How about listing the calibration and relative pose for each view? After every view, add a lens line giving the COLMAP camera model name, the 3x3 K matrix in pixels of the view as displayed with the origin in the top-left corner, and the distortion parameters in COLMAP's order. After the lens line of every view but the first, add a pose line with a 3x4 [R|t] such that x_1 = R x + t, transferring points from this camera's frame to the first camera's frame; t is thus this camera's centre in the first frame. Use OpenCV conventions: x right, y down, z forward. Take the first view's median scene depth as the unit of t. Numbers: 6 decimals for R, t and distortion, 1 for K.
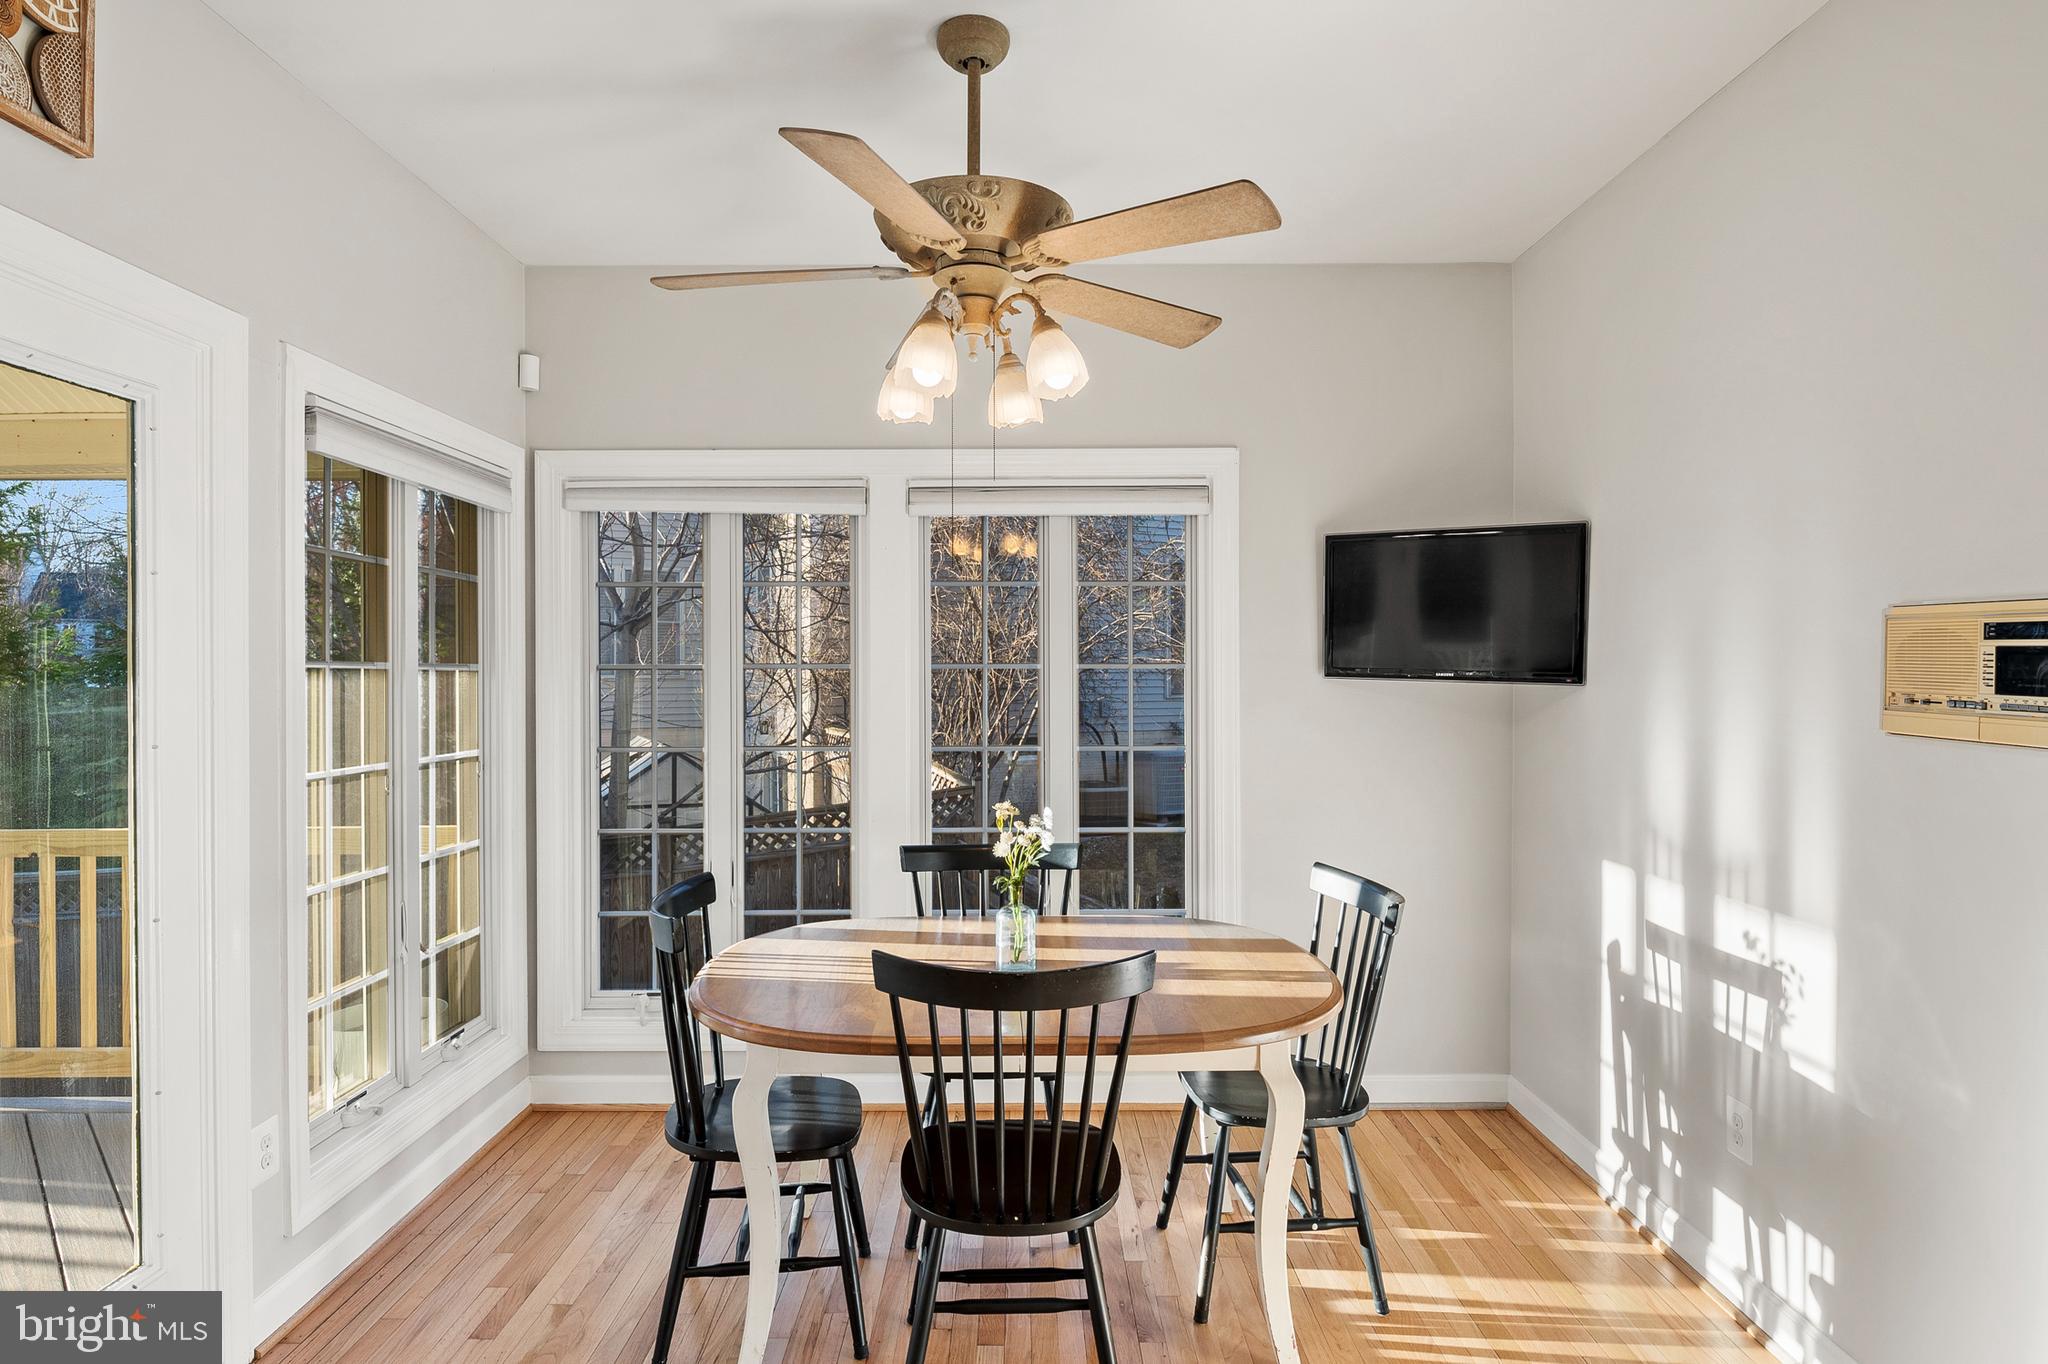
lens RADIAL K [[1108.0, 0, 1007.0], [0, 1108.0, 679.0], [0, 0, 1]] dist [-0.000917, -0.006164]
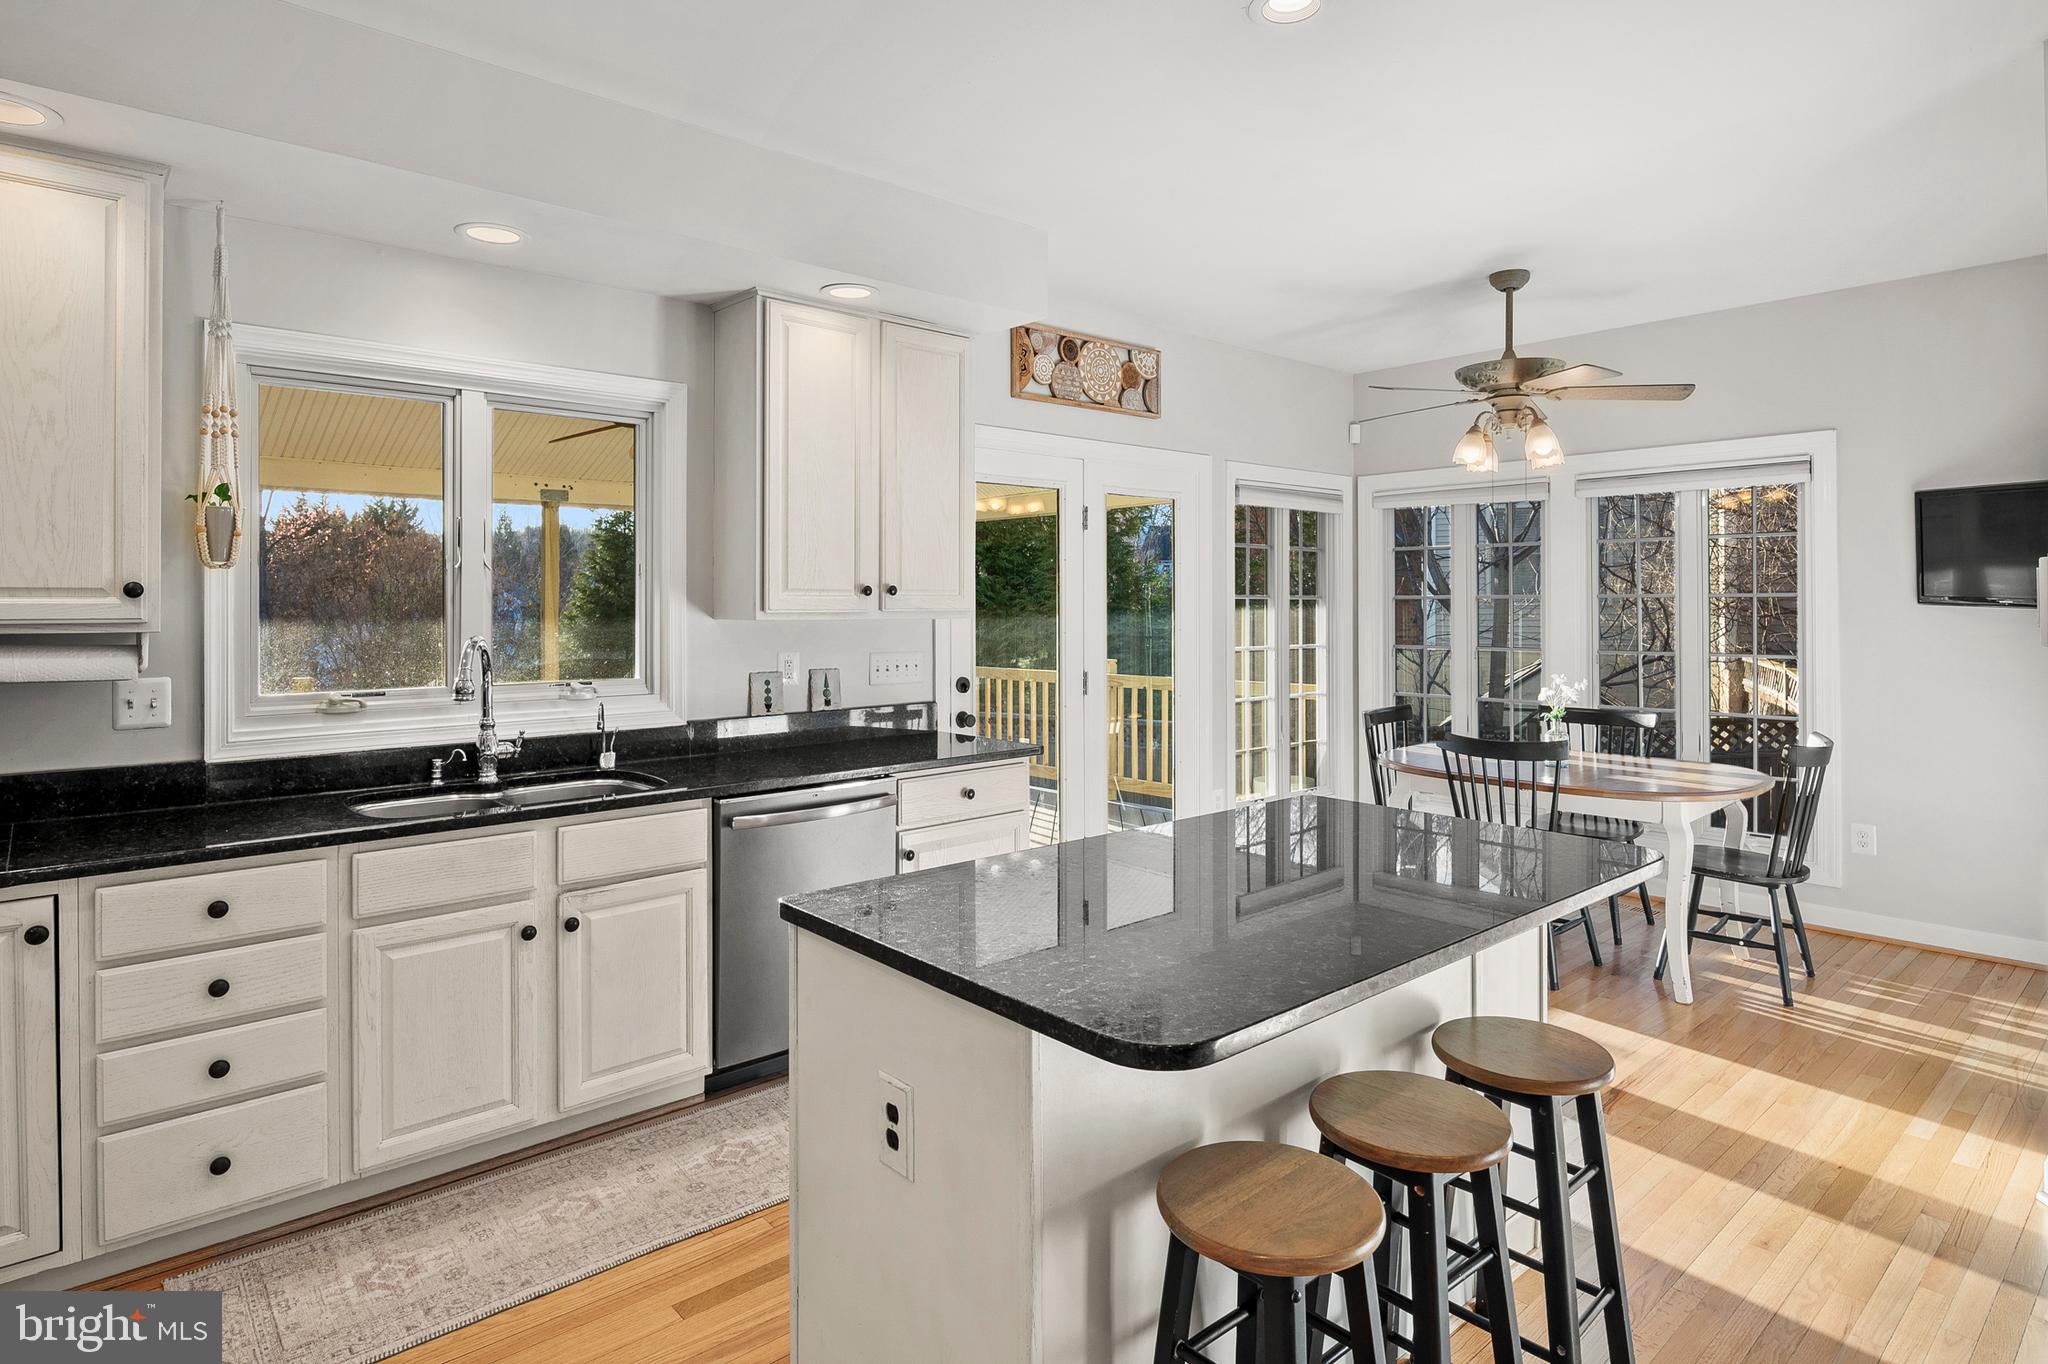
lens RADIAL K [[1108.0, 0, 1025.6], [0, 1108.0, 615.6], [0, 0, 1]] dist [-0.000917, -0.006164]
pose [[0.674133, 0.008657, -0.738560, 0.621945], [-0.002358, 0.999951, 0.009569, 0.002135], [0.738607, -0.004709, 0.674120, -0.702069]]
